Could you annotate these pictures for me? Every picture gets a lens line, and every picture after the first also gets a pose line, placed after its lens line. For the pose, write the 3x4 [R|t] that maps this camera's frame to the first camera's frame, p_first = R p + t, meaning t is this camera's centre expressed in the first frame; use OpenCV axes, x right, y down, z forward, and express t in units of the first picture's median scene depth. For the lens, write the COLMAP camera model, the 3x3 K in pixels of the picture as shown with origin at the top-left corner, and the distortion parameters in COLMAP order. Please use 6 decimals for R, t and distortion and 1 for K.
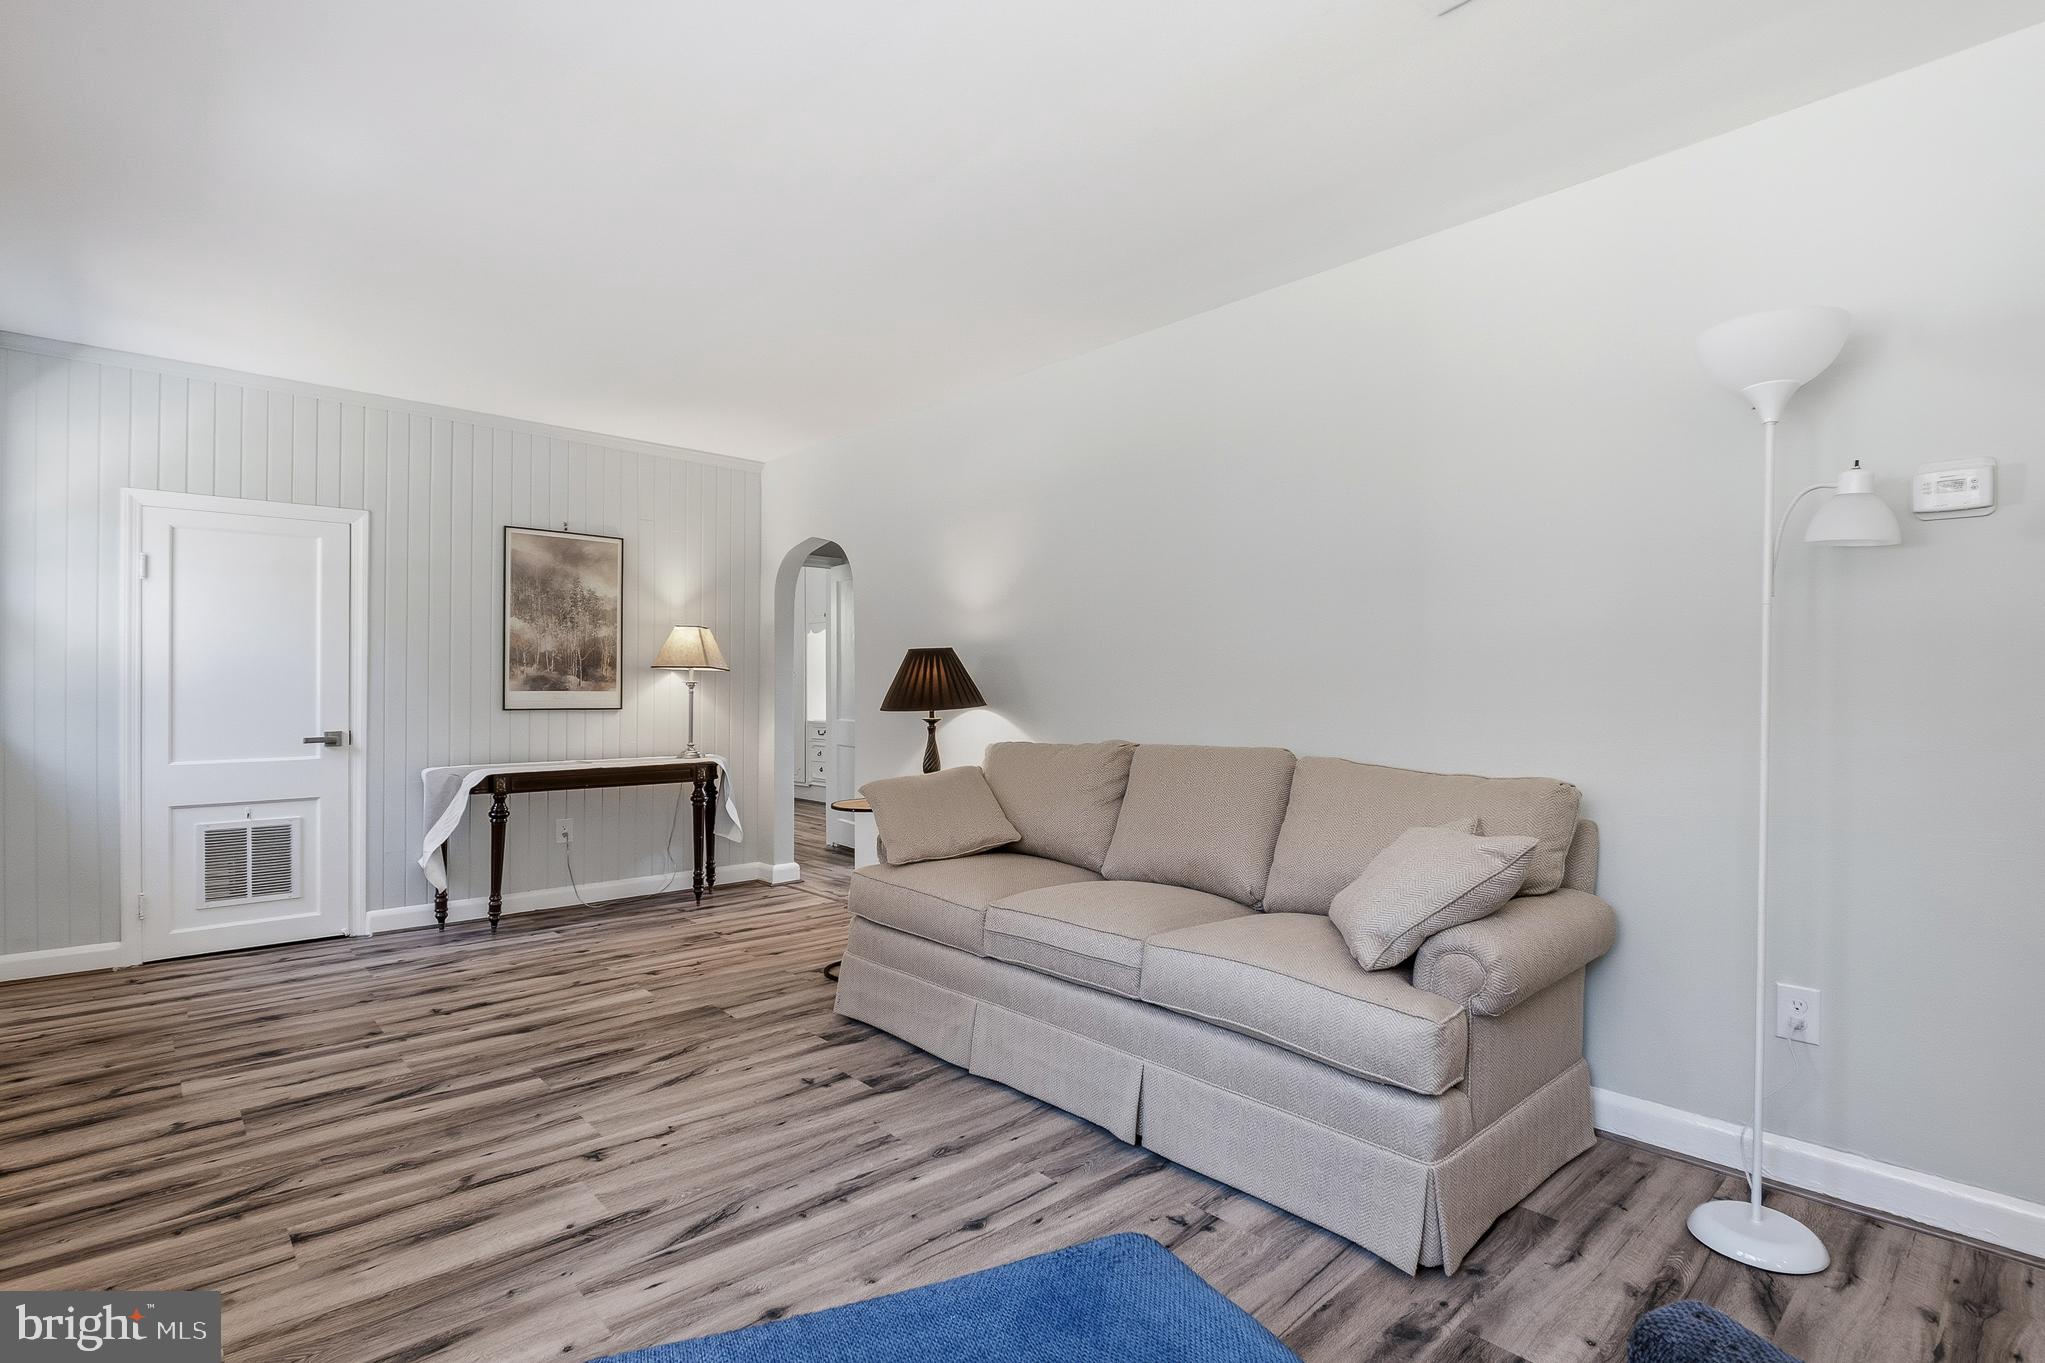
lens RADIAL K [[984.7, 0, 1016.9], [0, 984.7, 676.2], [0, 0, 1]] dist [-0.002966, -0.002663]
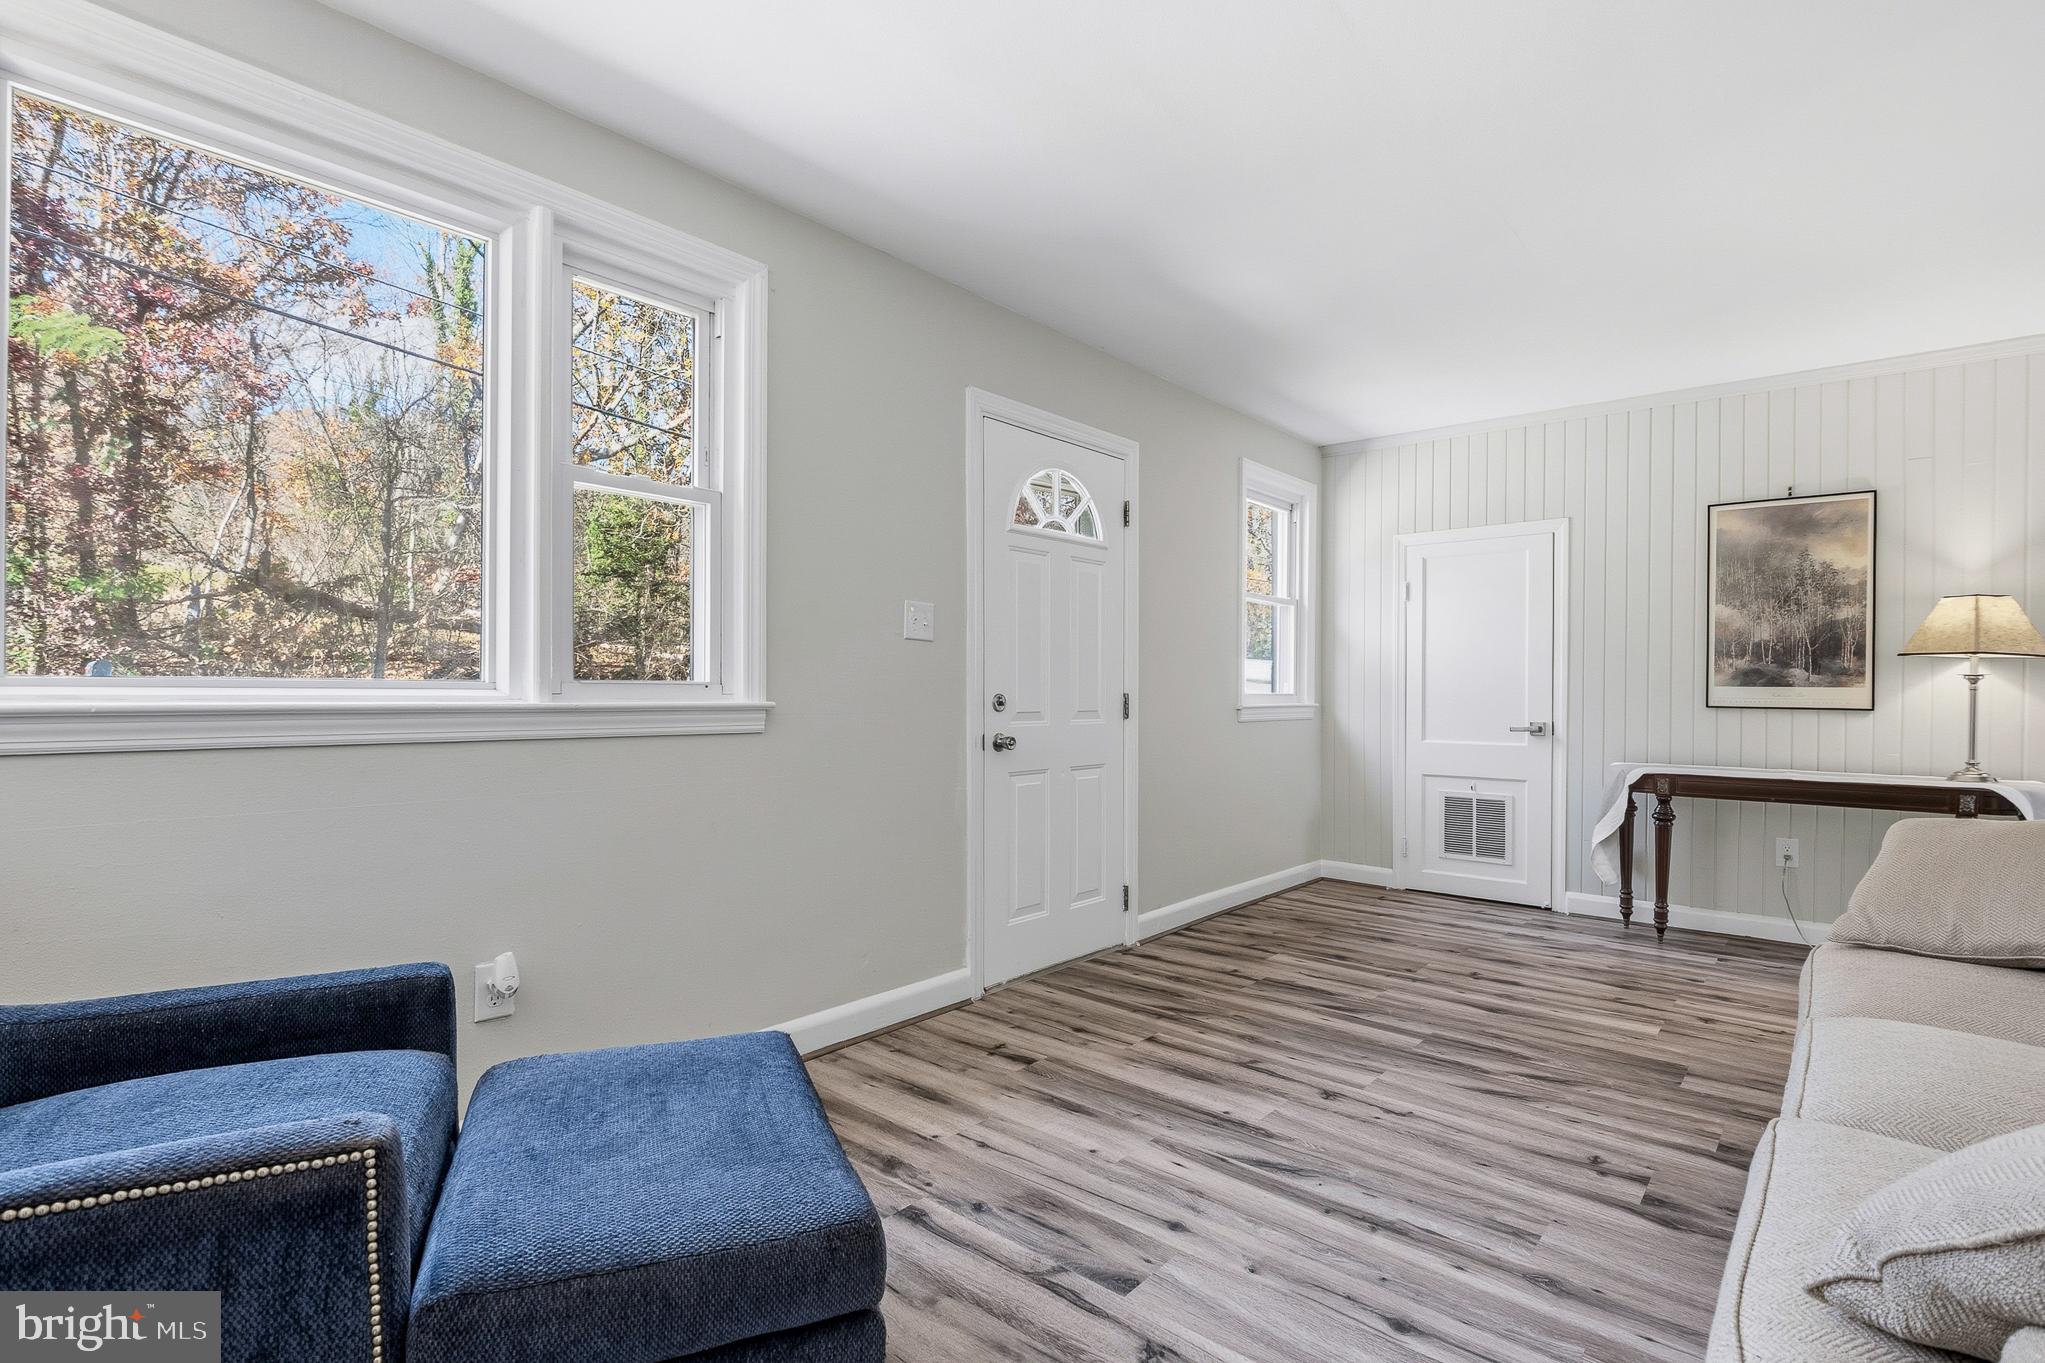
lens RADIAL K [[984.7, 0, 1009.3], [0, 984.7, 694.8], [0, 0, 1]] dist [-0.002966, -0.002663]
pose [[0.117451, 0.005893, -0.993061, 0.438545], [0.006146, 0.999959, 0.006661, 0.018124], [0.993060, -0.006886, 0.117410, 0.357250]]
